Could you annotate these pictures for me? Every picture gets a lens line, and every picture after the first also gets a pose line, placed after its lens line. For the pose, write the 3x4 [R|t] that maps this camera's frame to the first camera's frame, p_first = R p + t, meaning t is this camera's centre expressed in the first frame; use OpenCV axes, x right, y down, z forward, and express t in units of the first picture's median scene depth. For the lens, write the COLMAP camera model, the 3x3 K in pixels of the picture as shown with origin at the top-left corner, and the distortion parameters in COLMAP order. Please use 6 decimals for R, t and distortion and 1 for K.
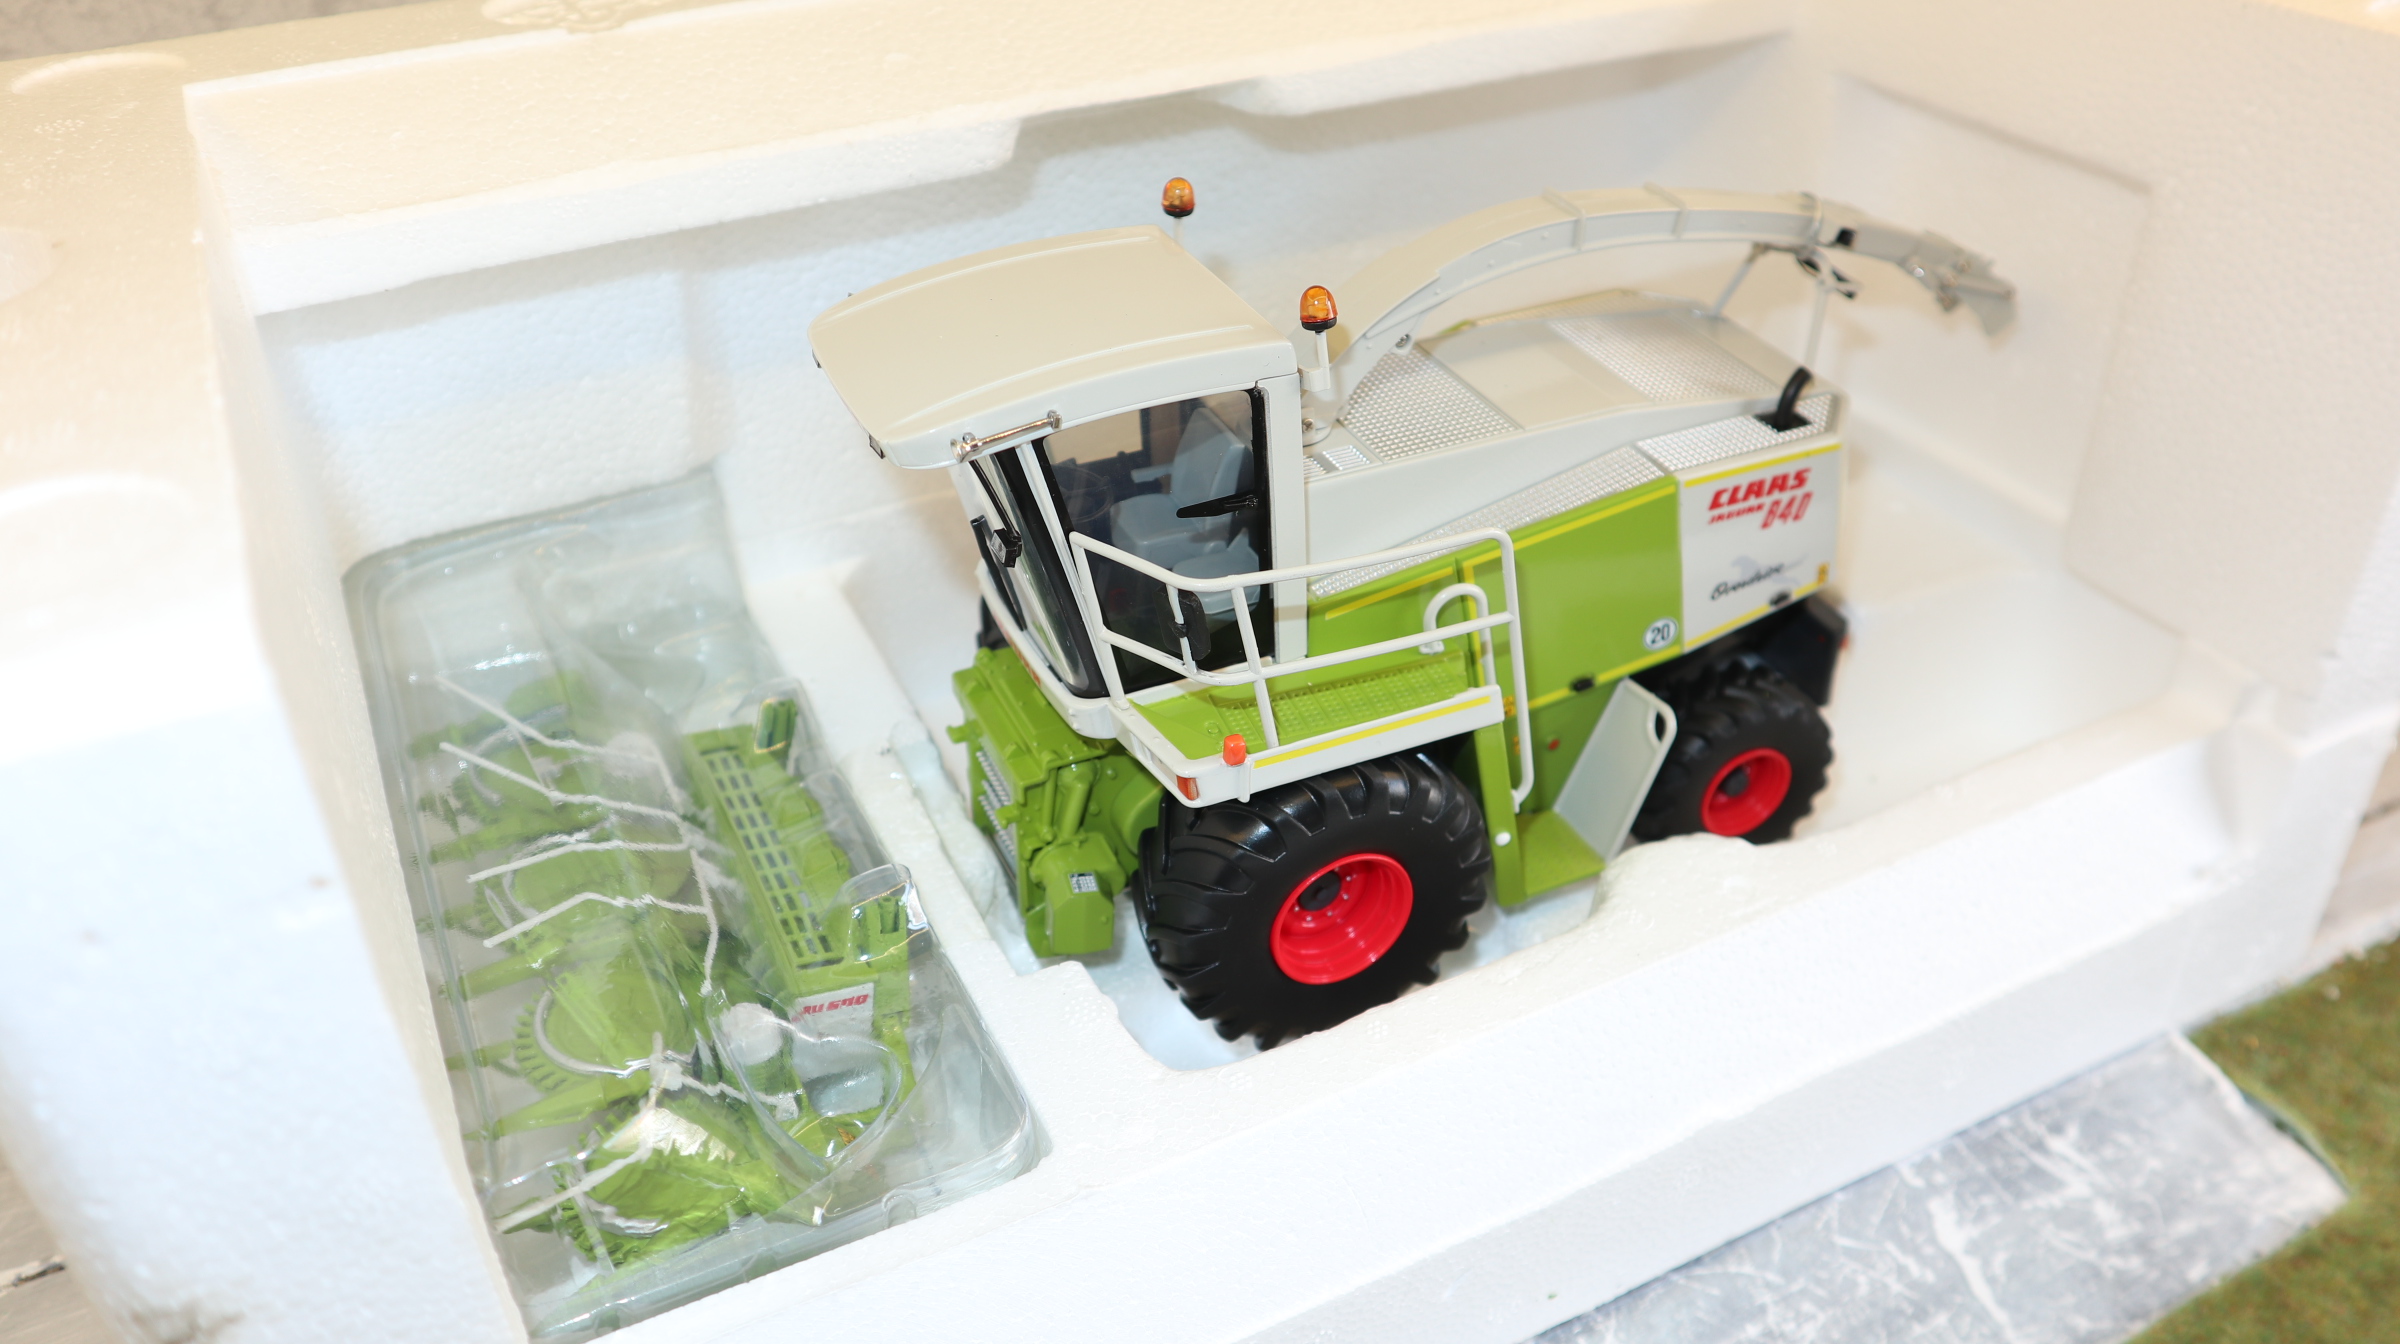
lens RADIAL K [[1866.3, 0, 1207.1], [0, 1866.3, 661.7], [0, 0, 1]] dist [-0.036687, -0.002760]
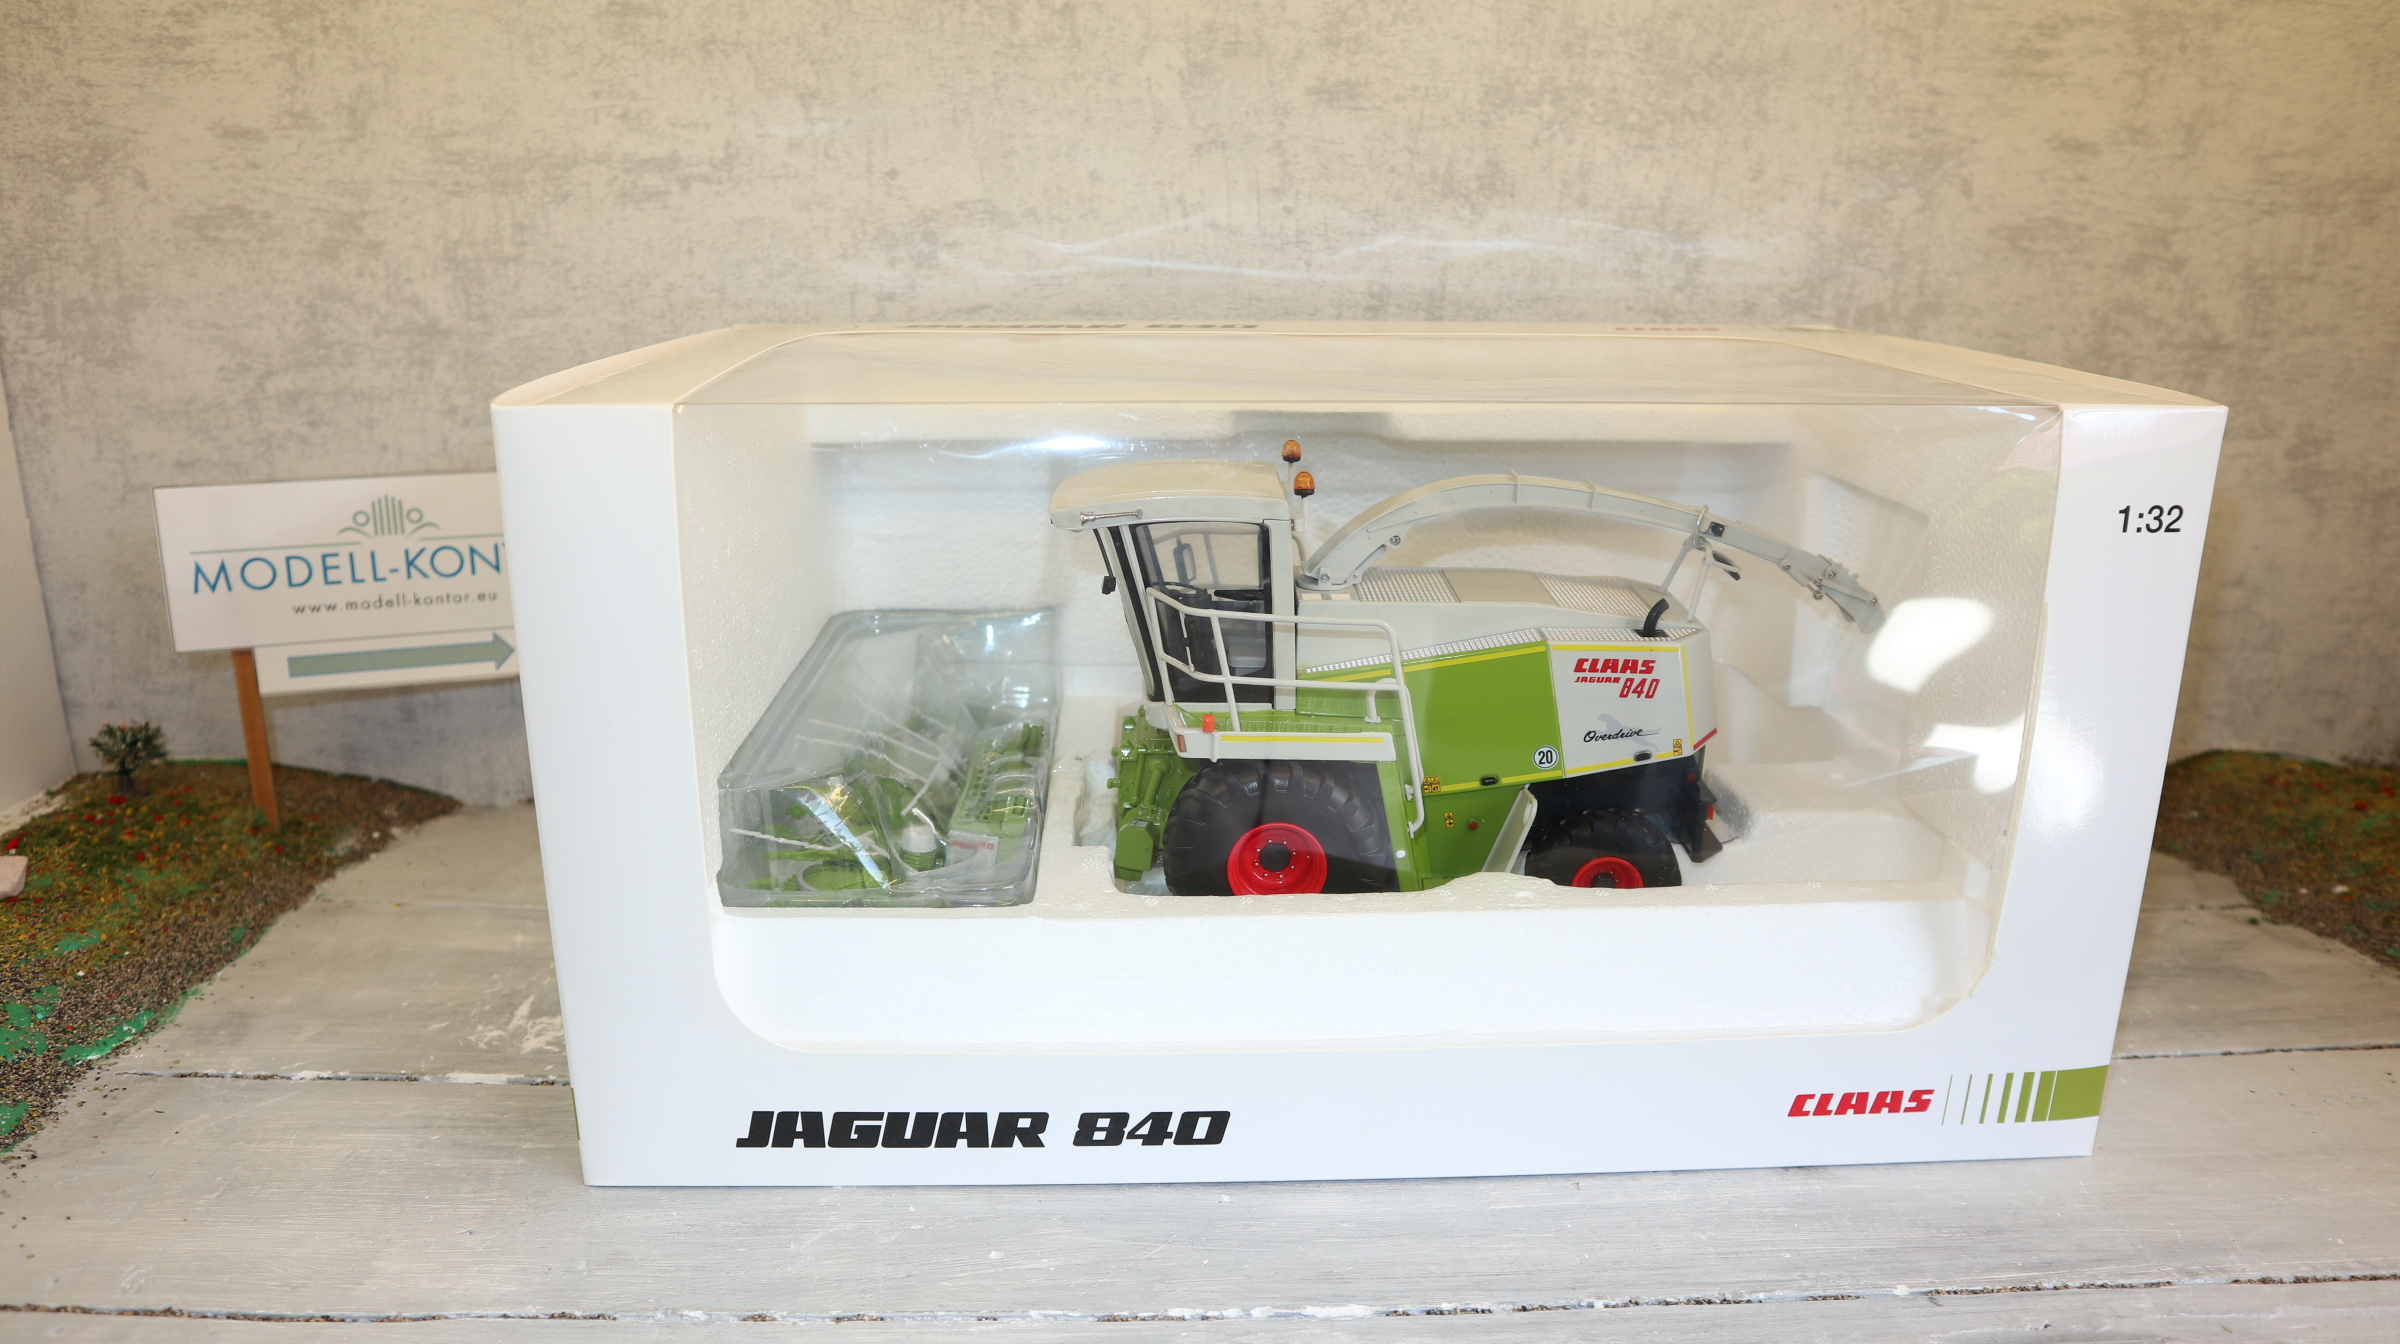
lens RADIAL K [[1645.6, 0, 1210.3], [0, 1645.6, 662.7], [0, 0, 1]] dist [-0.008707, -0.000092]
pose [[0.914502, 0.142151, -0.378785, 0.501664], [-0.250389, 0.934258, -0.253904, 0.327599], [0.317791, 0.327039, 0.889974, -0.302015]]
